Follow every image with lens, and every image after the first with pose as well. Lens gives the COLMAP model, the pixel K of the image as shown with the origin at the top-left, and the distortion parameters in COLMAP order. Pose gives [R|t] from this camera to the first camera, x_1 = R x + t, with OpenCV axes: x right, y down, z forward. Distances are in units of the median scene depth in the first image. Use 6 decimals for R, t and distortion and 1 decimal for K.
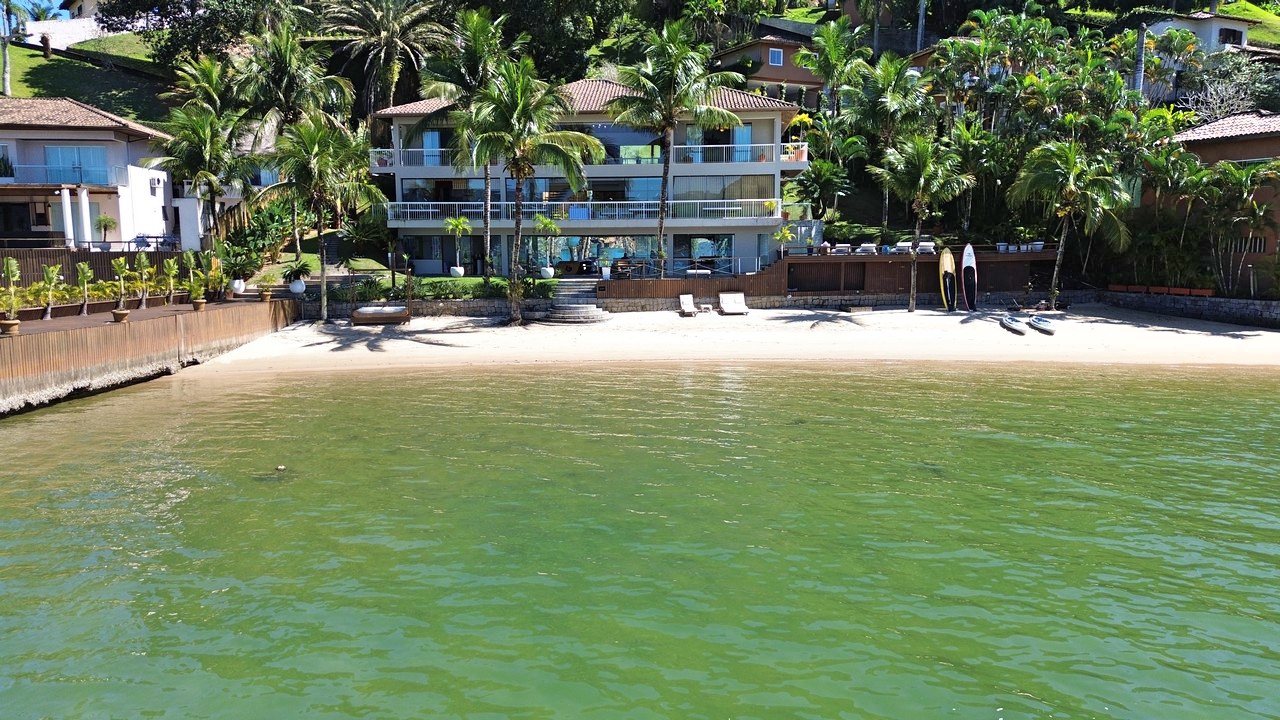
lens RADIAL K [[925.3, 0, 640.6], [0, 925.3, 352.1], [0, 0, 1]] dist [-0.002522, -0.012137]
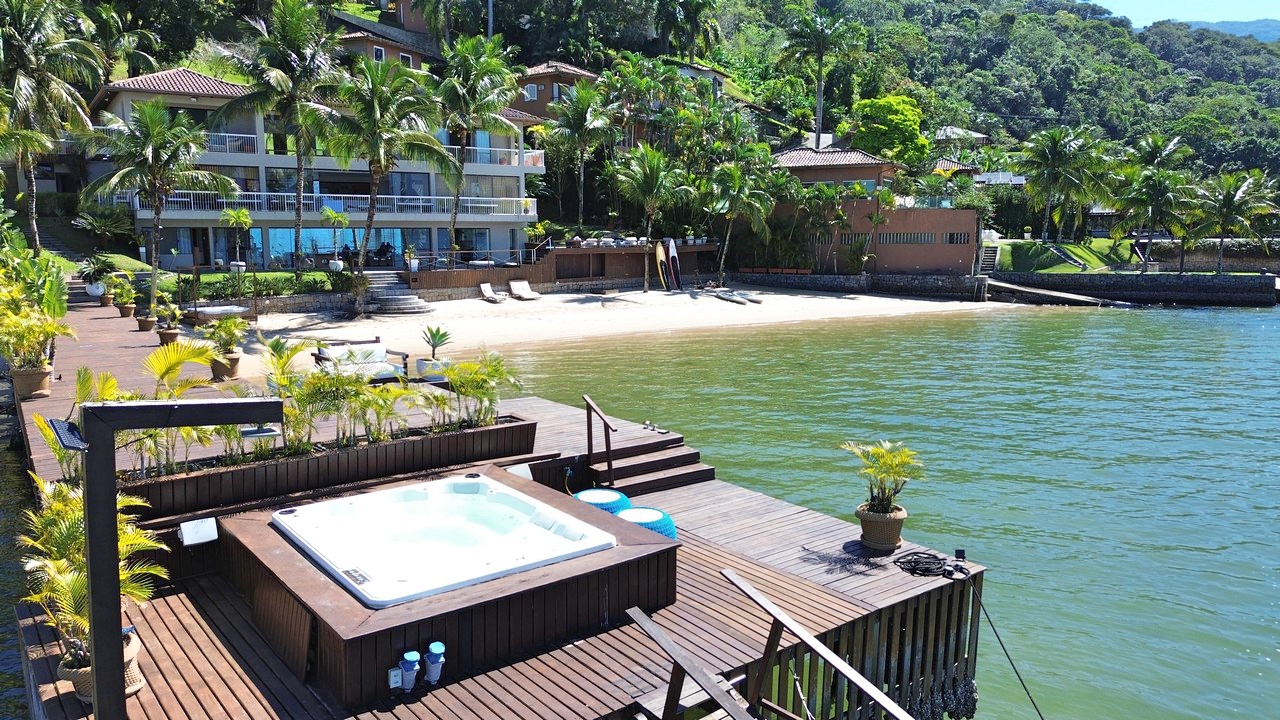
lens RADIAL K [[925.3, 0, 639.9], [0, 925.3, 368.0], [0, 0, 1]] dist [-0.002522, -0.012137]
pose [[0.761927, -0.086991, 0.641794, -0.526041], [0.073315, 0.996154, 0.047983, -0.001429], [-0.643500, 0.010494, 0.765374, 0.039342]]
